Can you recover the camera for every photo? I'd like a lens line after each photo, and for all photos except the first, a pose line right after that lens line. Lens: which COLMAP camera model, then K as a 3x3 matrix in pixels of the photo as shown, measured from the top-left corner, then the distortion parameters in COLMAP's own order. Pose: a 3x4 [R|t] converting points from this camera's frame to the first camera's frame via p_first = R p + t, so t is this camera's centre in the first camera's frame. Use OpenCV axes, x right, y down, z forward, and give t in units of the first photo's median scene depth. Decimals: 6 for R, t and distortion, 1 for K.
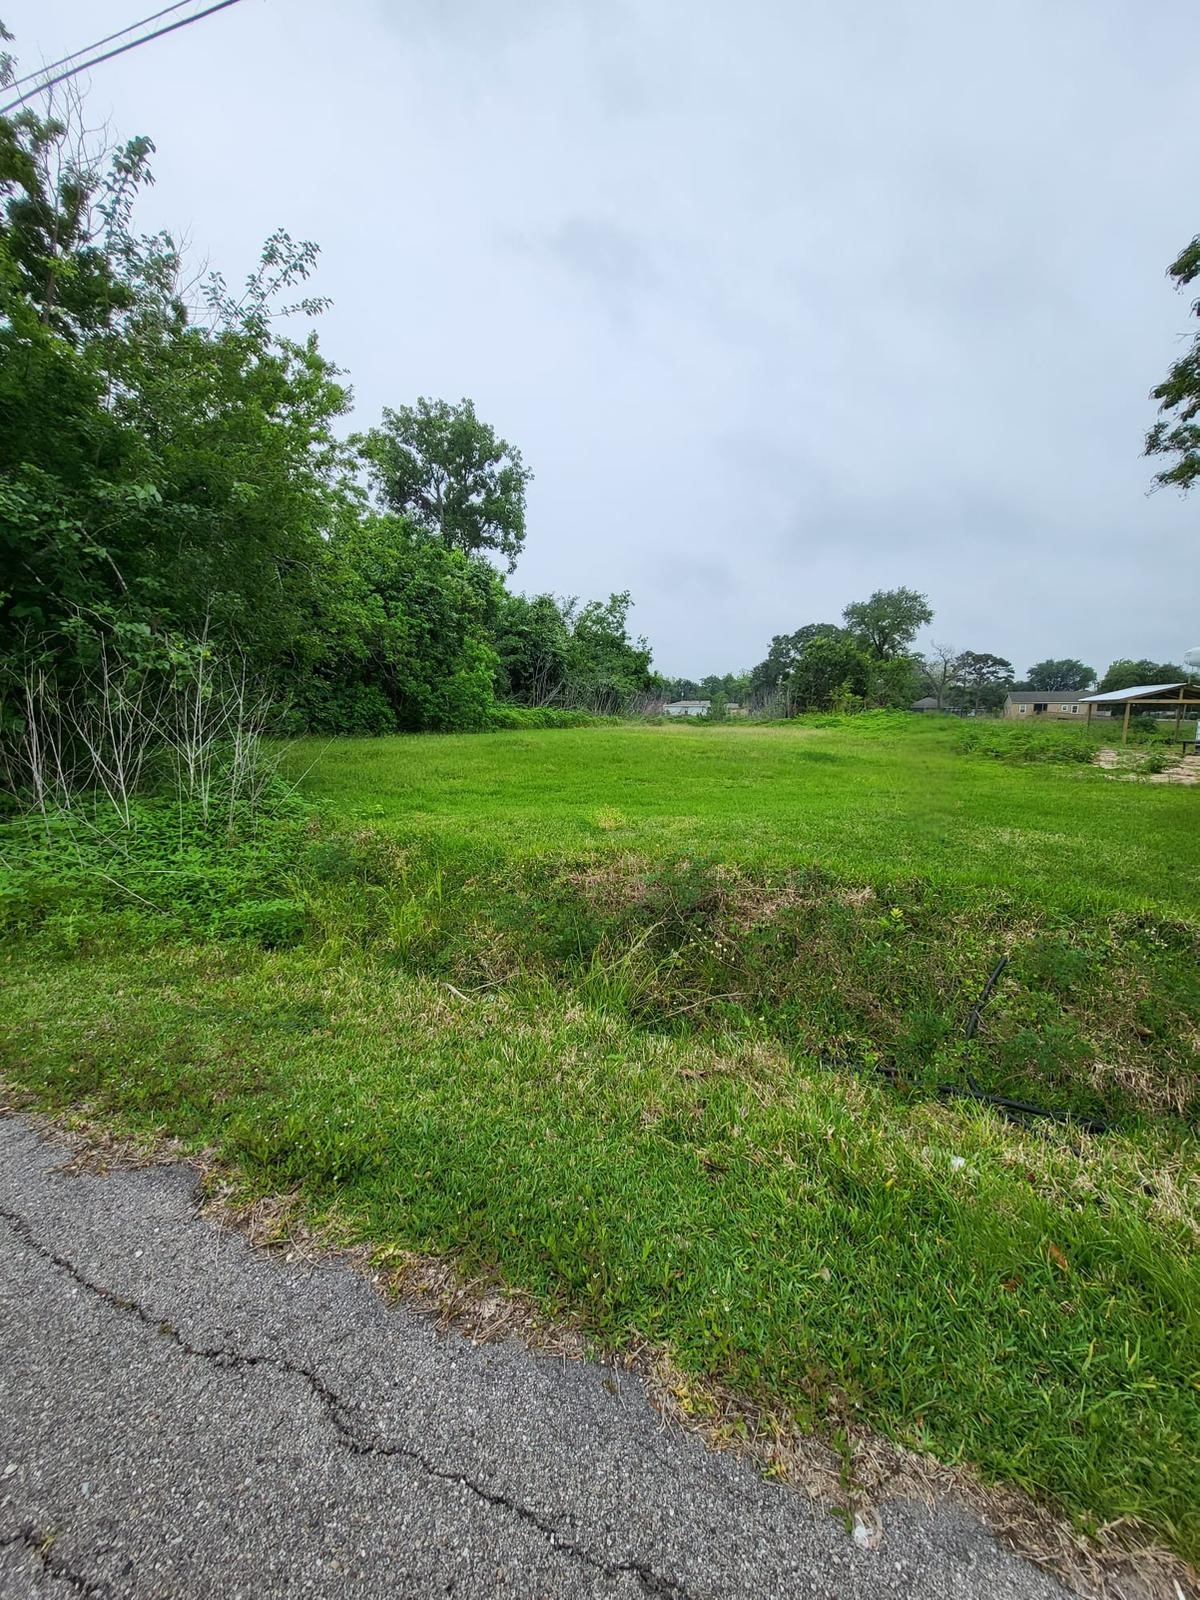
lens RADIAL K [[627.0, 0, 590.0], [0, 627.0, 790.7], [0, 0, 1]] dist [0.000968, -0.000411]
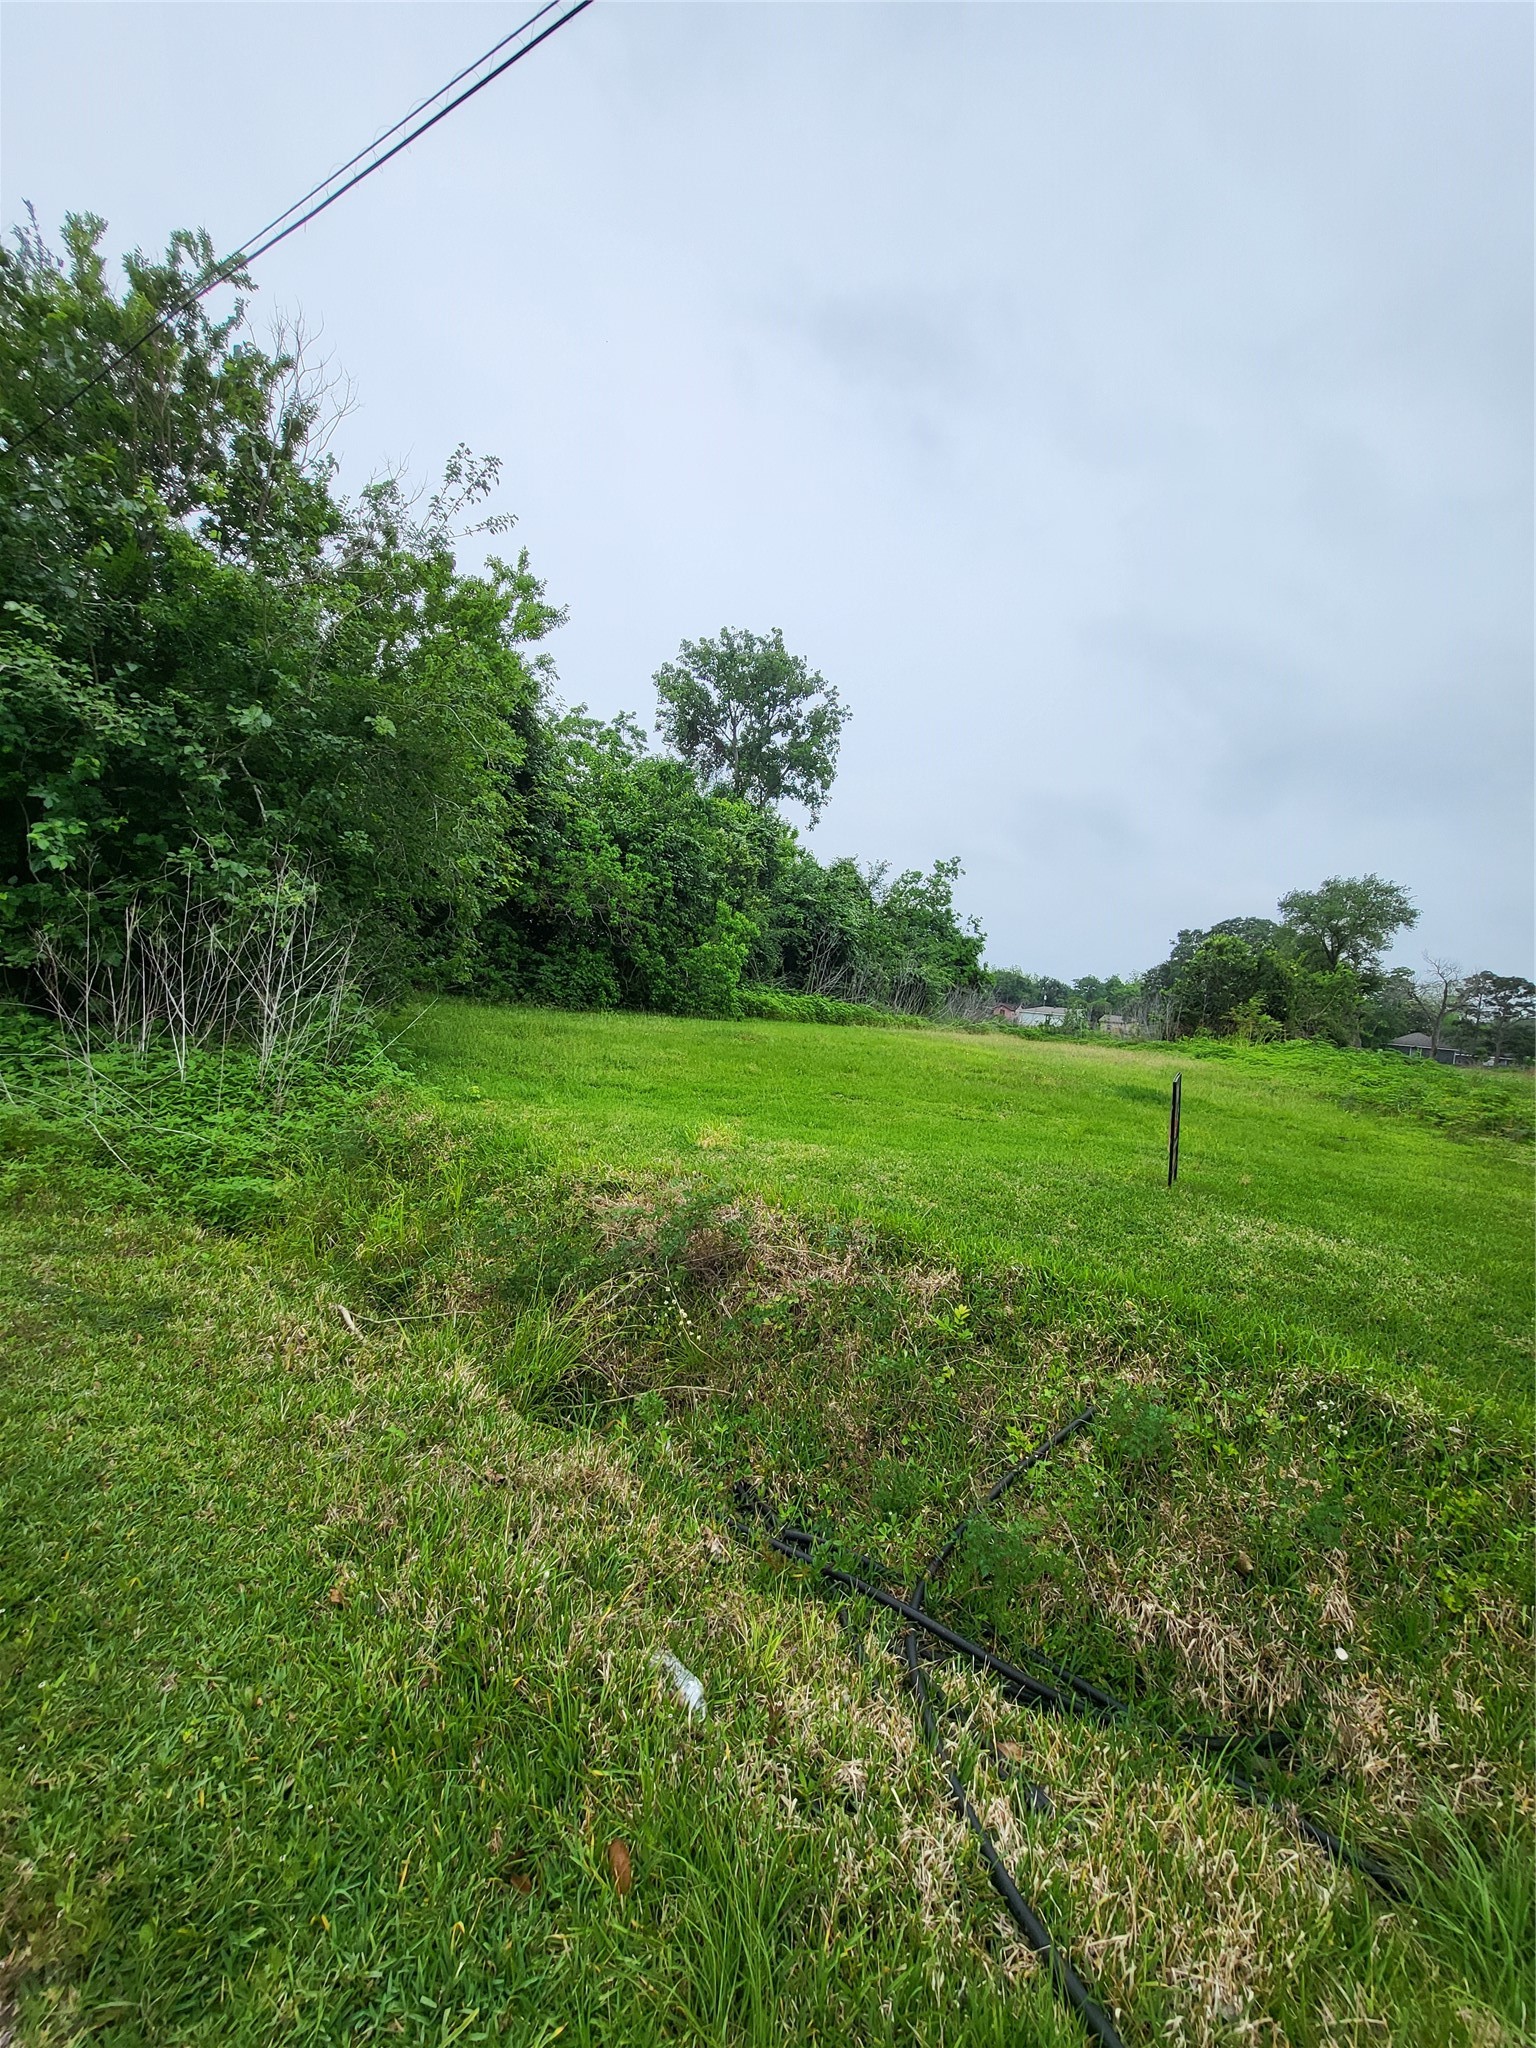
lens RADIAL K [[800.2, 0, 754.6], [0, 800.2, 1022.0], [0, 0, 1]] dist [0.000247, -0.000875]
pose [[0.974351, 0.092047, -0.205345, 0.044549], [-0.112332, 0.989641, -0.089396, -0.001683], [0.194989, 0.110170, 0.974598, 0.007098]]
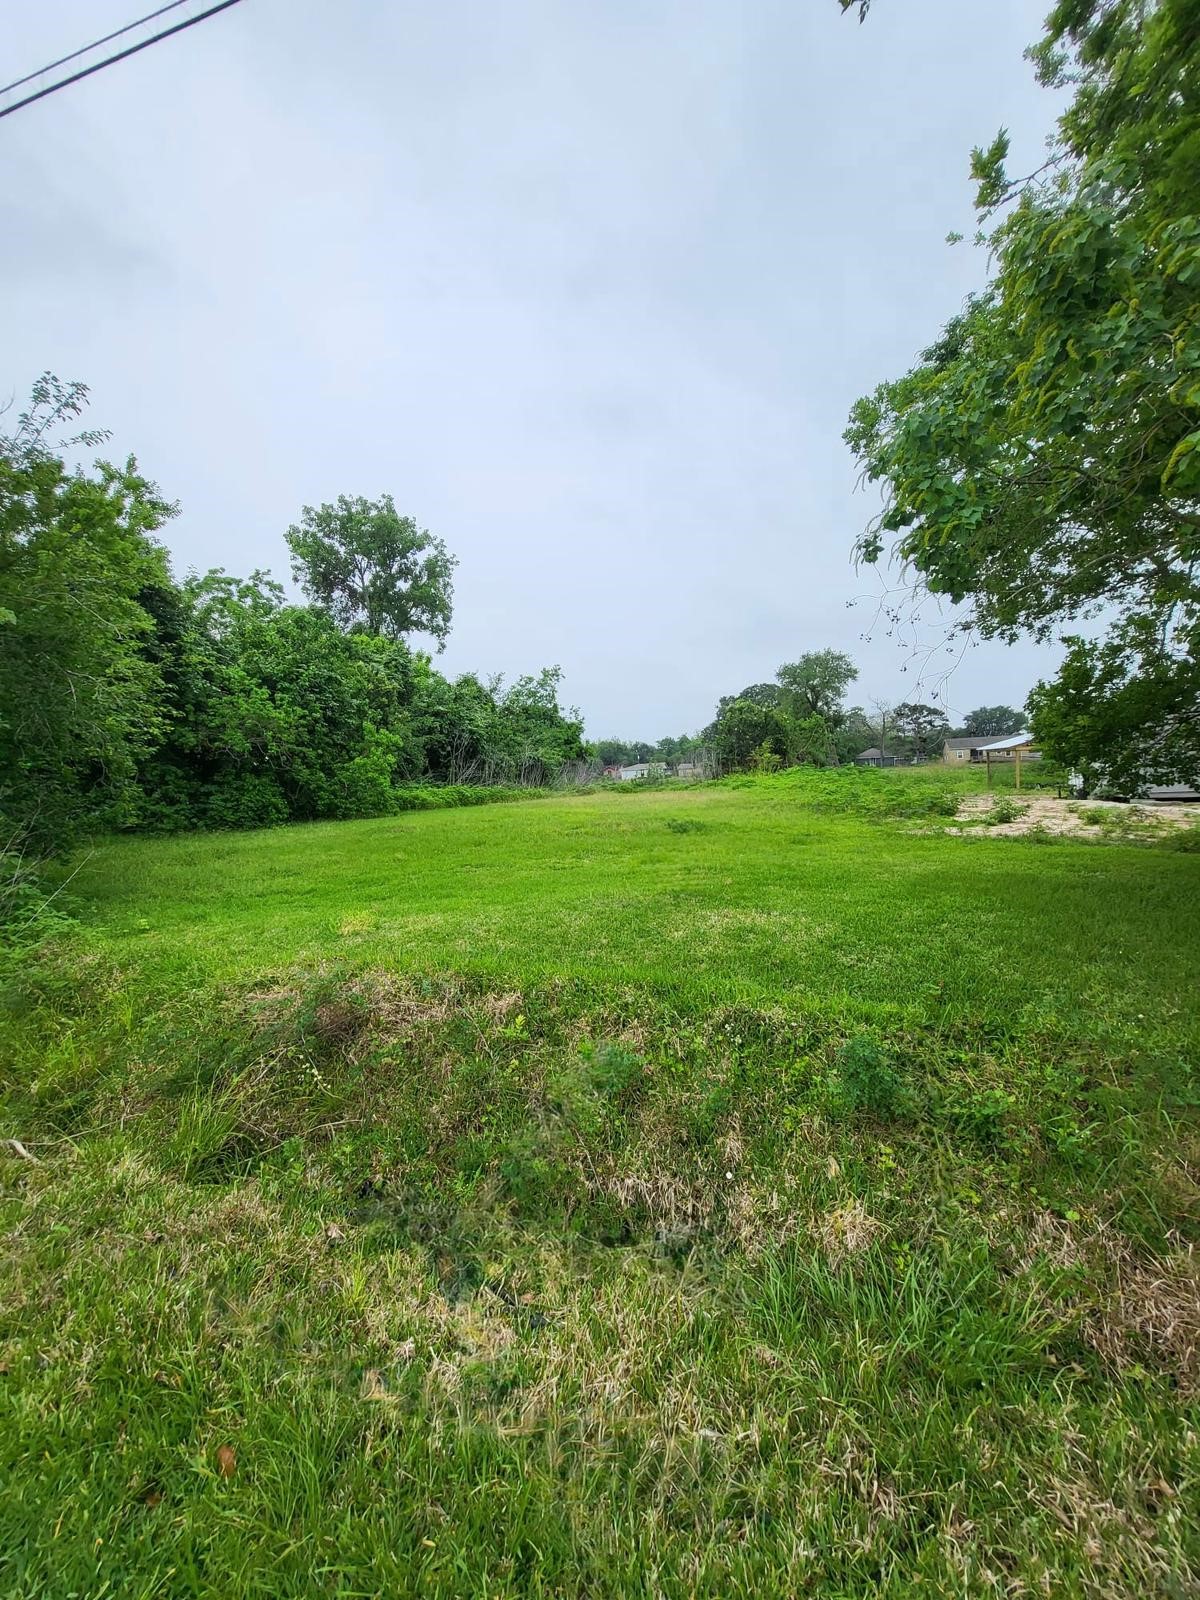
lens RADIAL K [[627.8, 0, 588.8], [0, 627.8, 791.6], [0, 0, 1]] dist [0.001768, -0.000282]
pose [[0.996939, -0.057482, 0.052991, 0.060191], [0.062657, 0.992826, -0.101833, -0.006117], [-0.046758, 0.104841, 0.993389, -0.003674]]
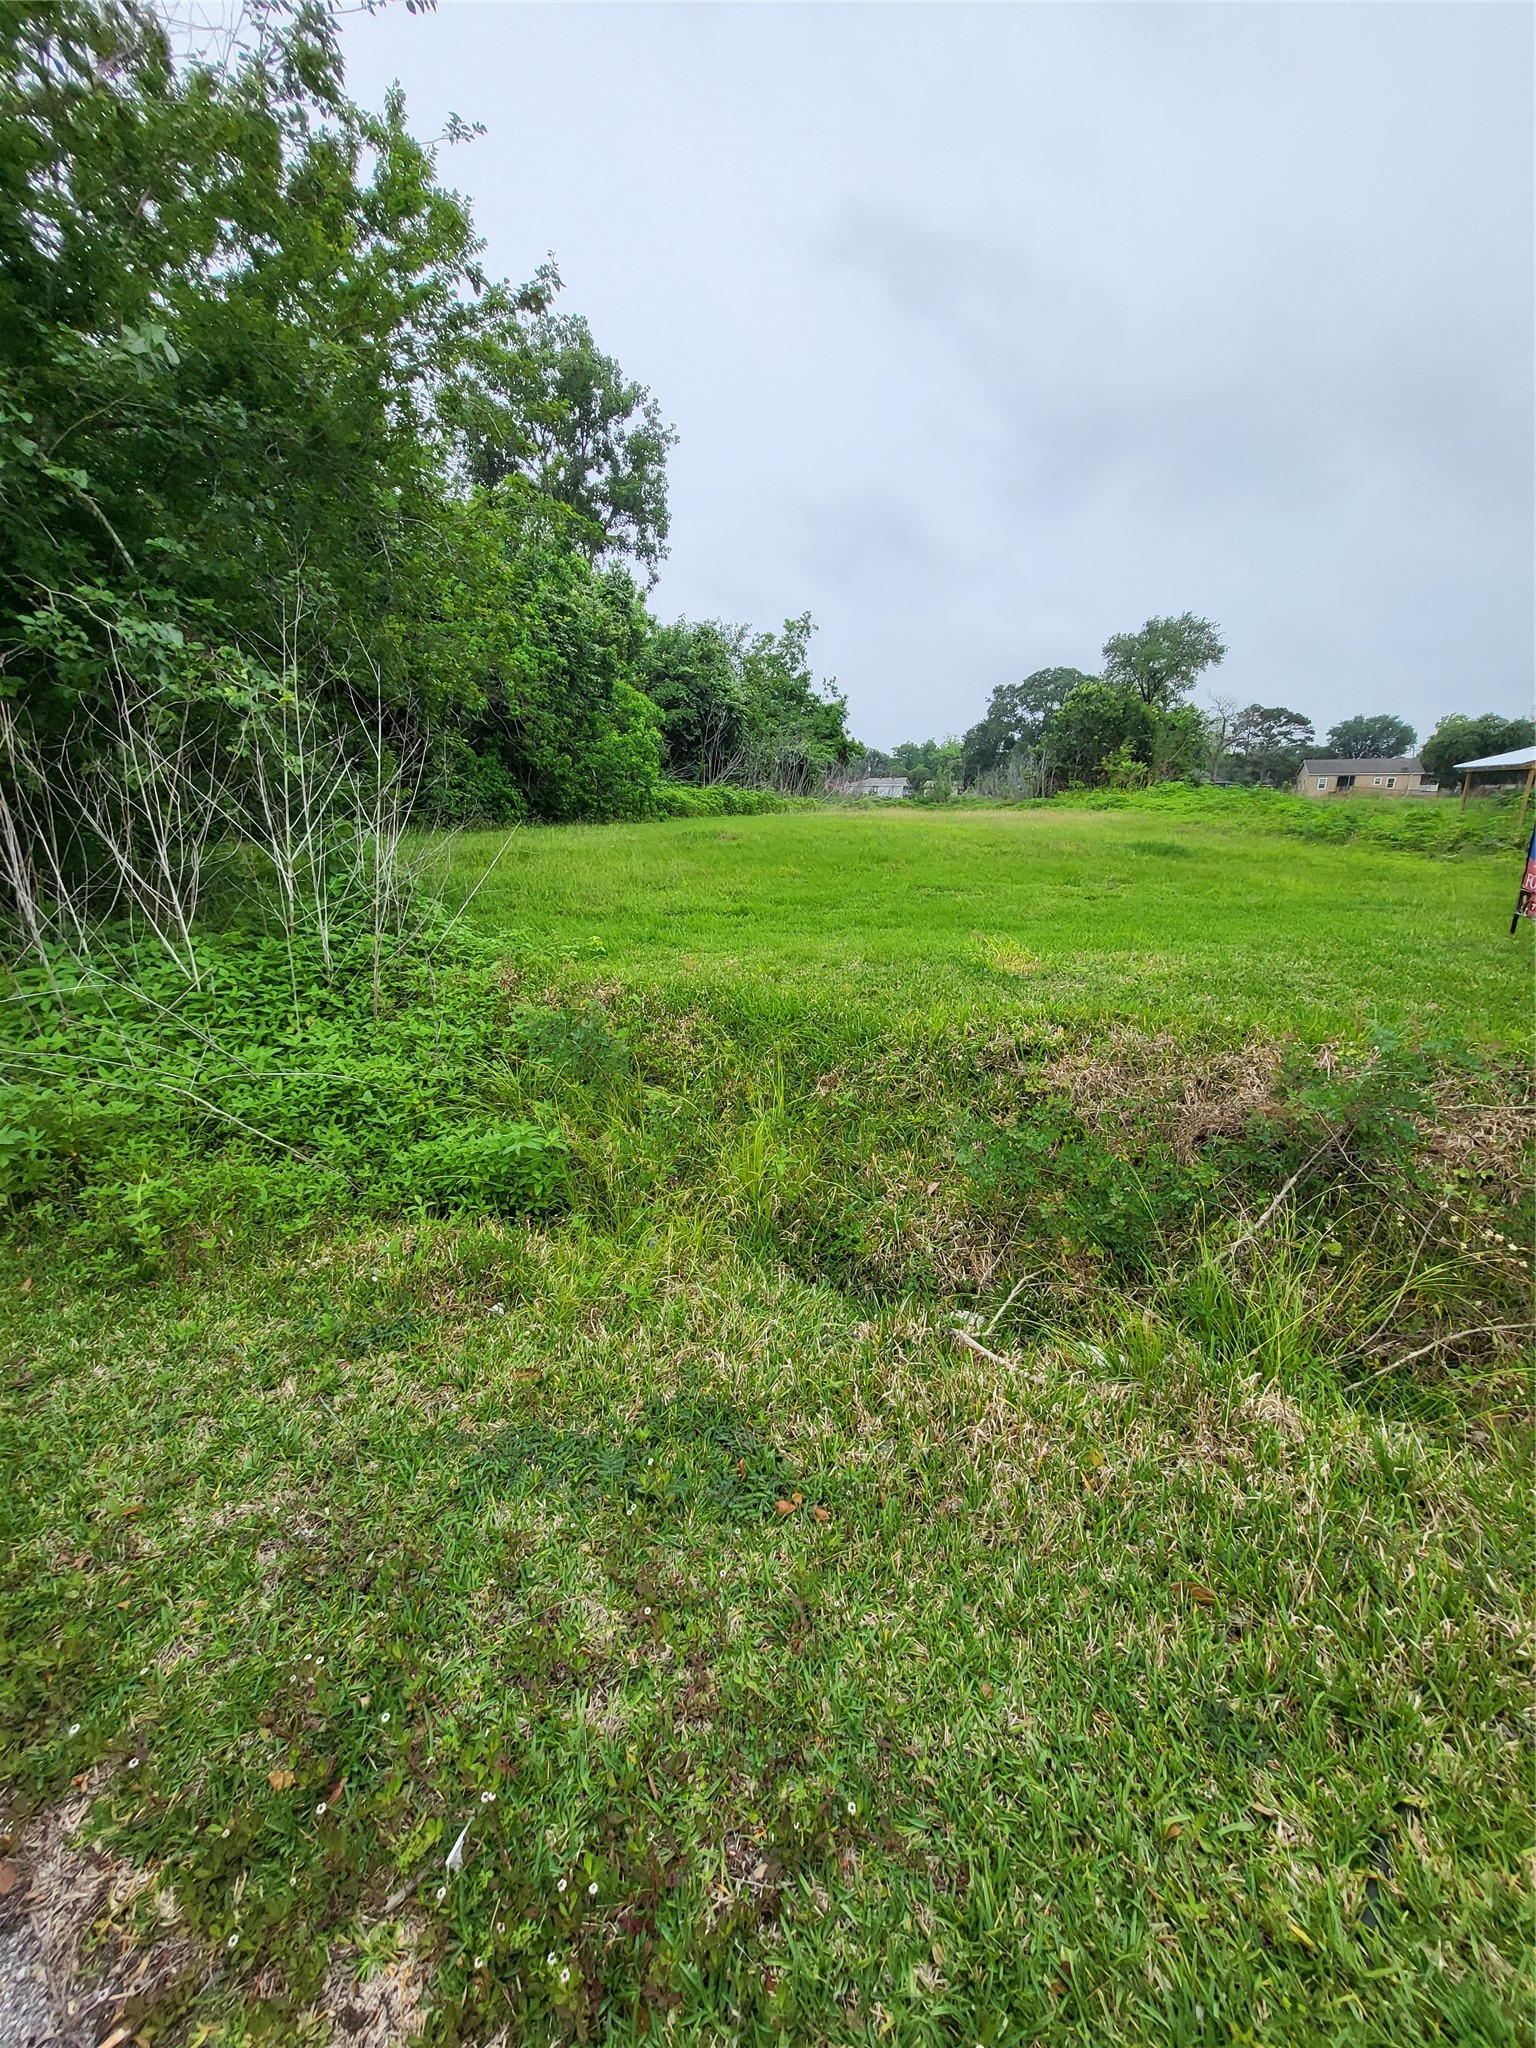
lens RADIAL K [[802.8, 0, 754.4], [0, 802.8, 1023.0], [0, 0, 1]] dist [0.000243, -0.001370]
pose [[0.999784, -0.016797, 0.012212, -0.037390], [0.014774, 0.988544, 0.150210, -0.001785], [-0.014596, -0.149997, 0.988579, 0.041442]]
